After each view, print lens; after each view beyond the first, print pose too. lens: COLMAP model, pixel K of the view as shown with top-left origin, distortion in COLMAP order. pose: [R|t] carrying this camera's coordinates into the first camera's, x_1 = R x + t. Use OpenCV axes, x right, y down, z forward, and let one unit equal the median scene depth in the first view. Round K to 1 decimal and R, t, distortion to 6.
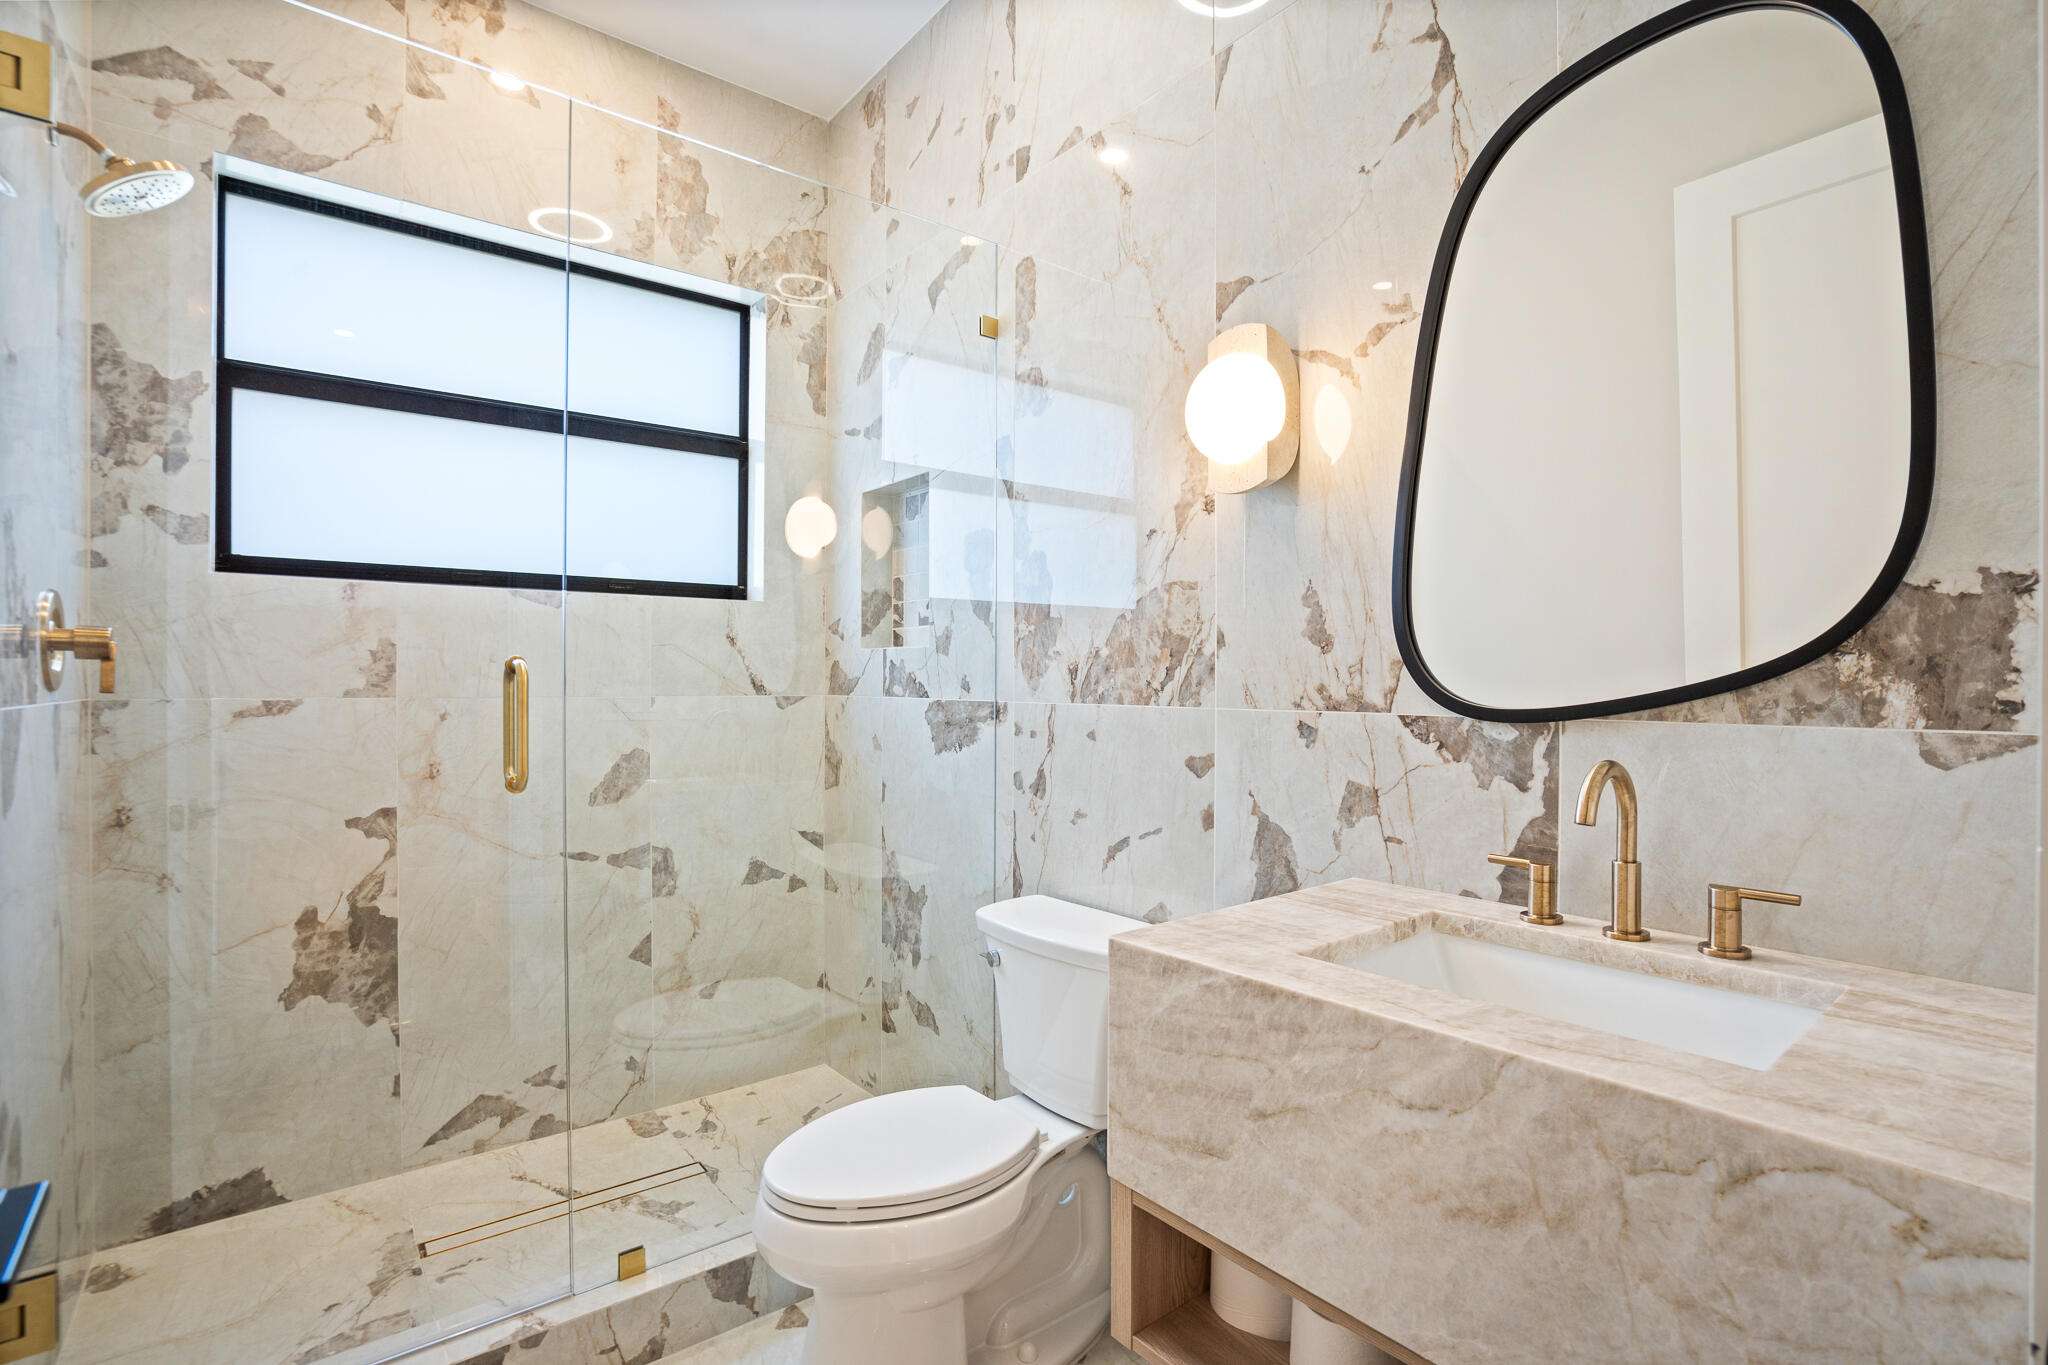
lens RADIAL K [[943.1, 0, 976.4], [0, 943.1, 694.2], [0, 0, 1]] dist [-0.053043, 0.028672]
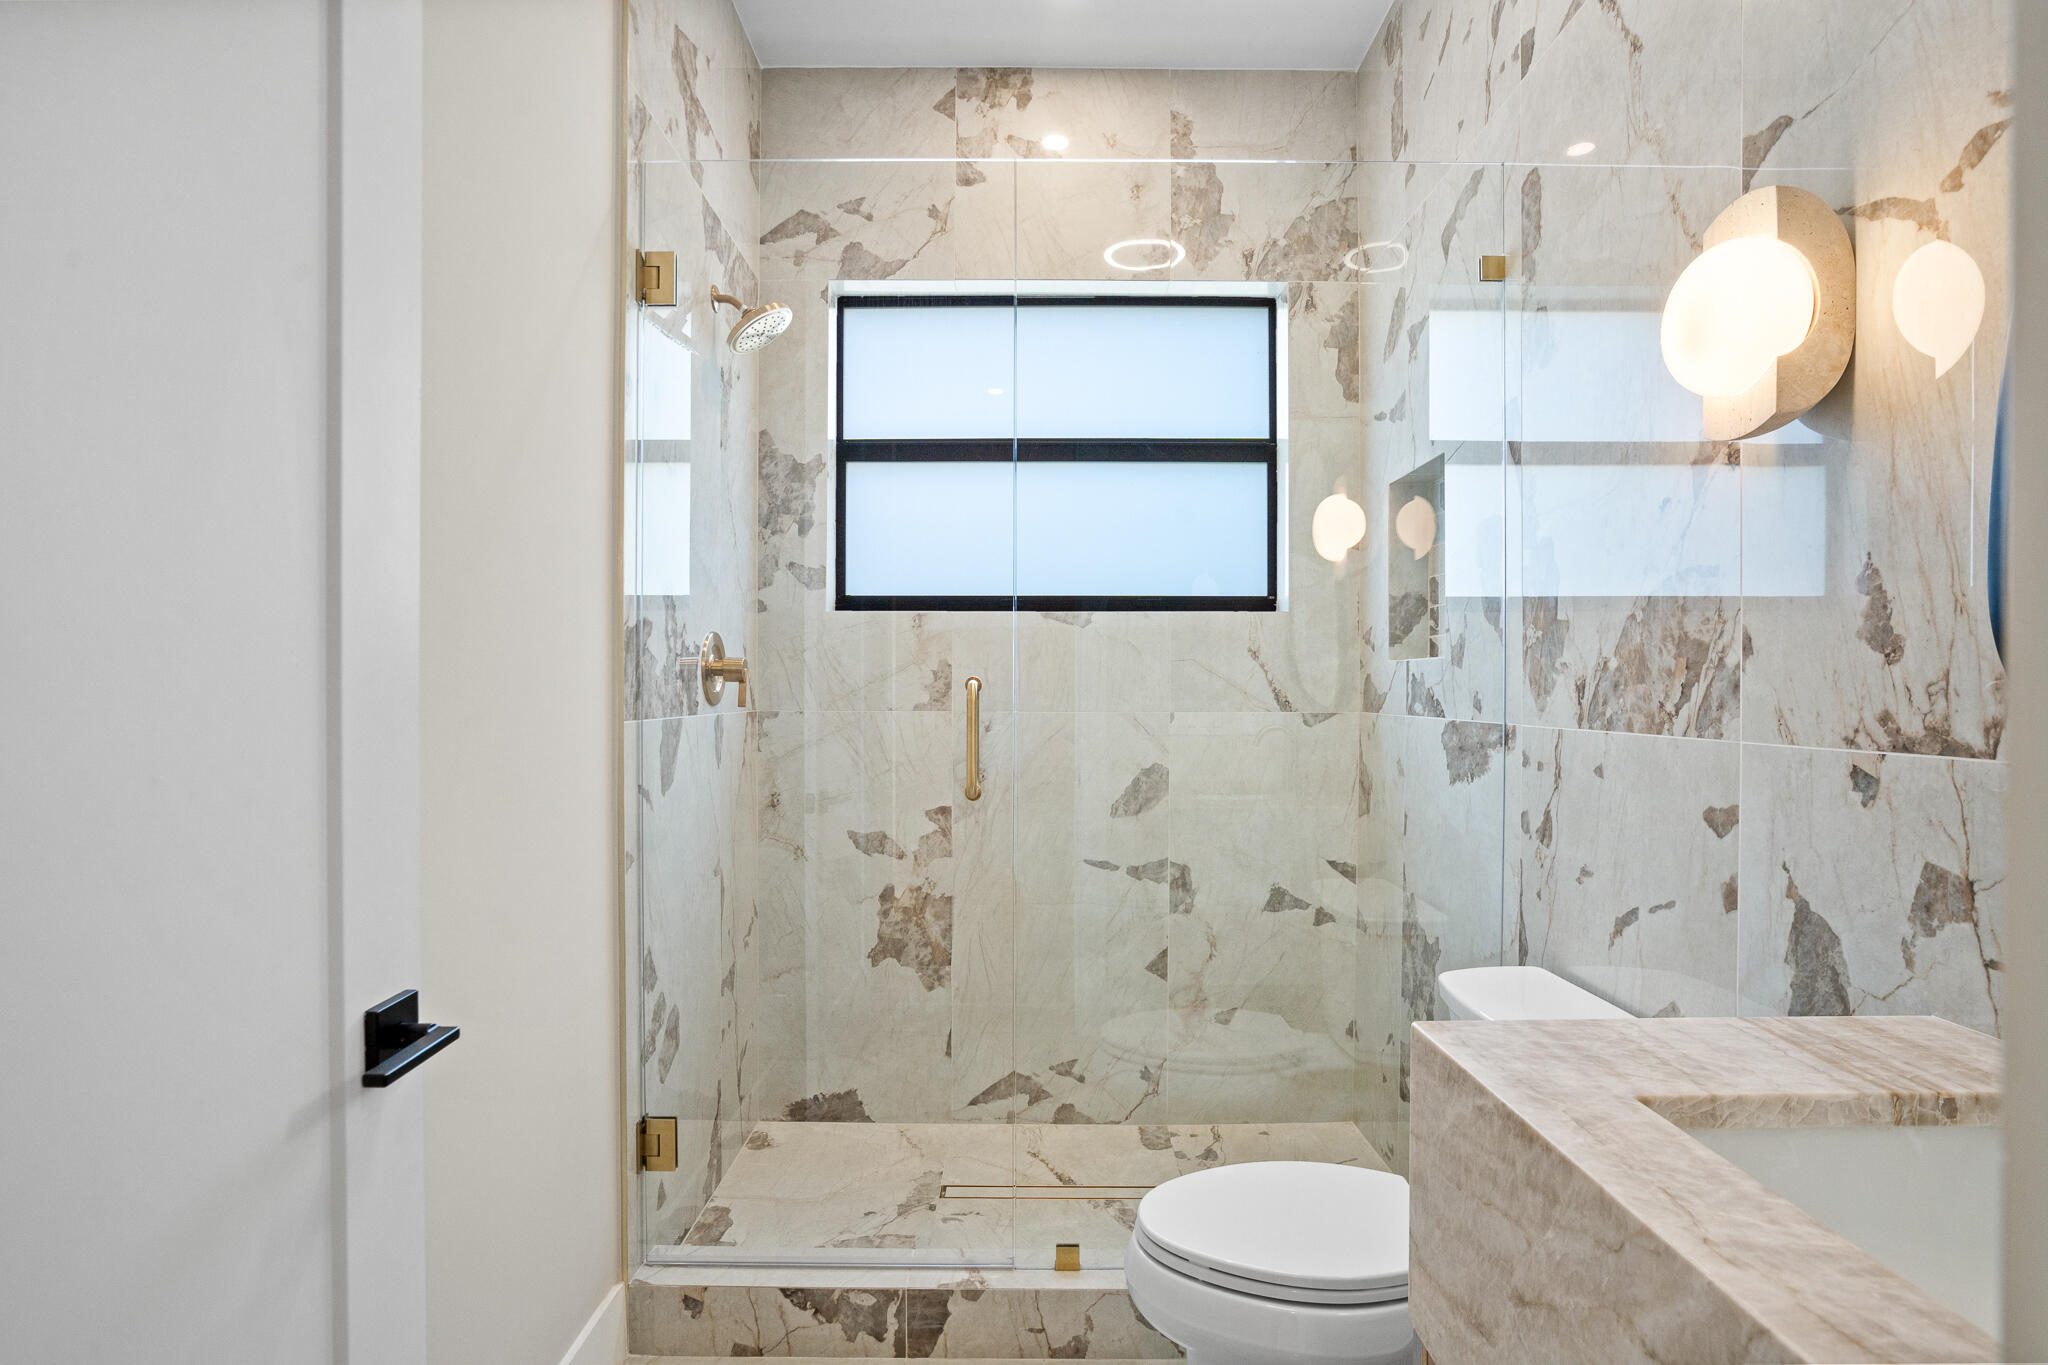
lens RADIAL K [[1001.3, 0, 1032.2], [0, 1001.3, 706.0], [0, 0, 1]] dist [-0.041940, 0.025394]
pose [[0.803306, 0.007841, -0.595514, 0.217270], [-0.006890, 0.999969, 0.003872, -0.009225], [0.595526, 0.000993, 0.803335, 0.066493]]
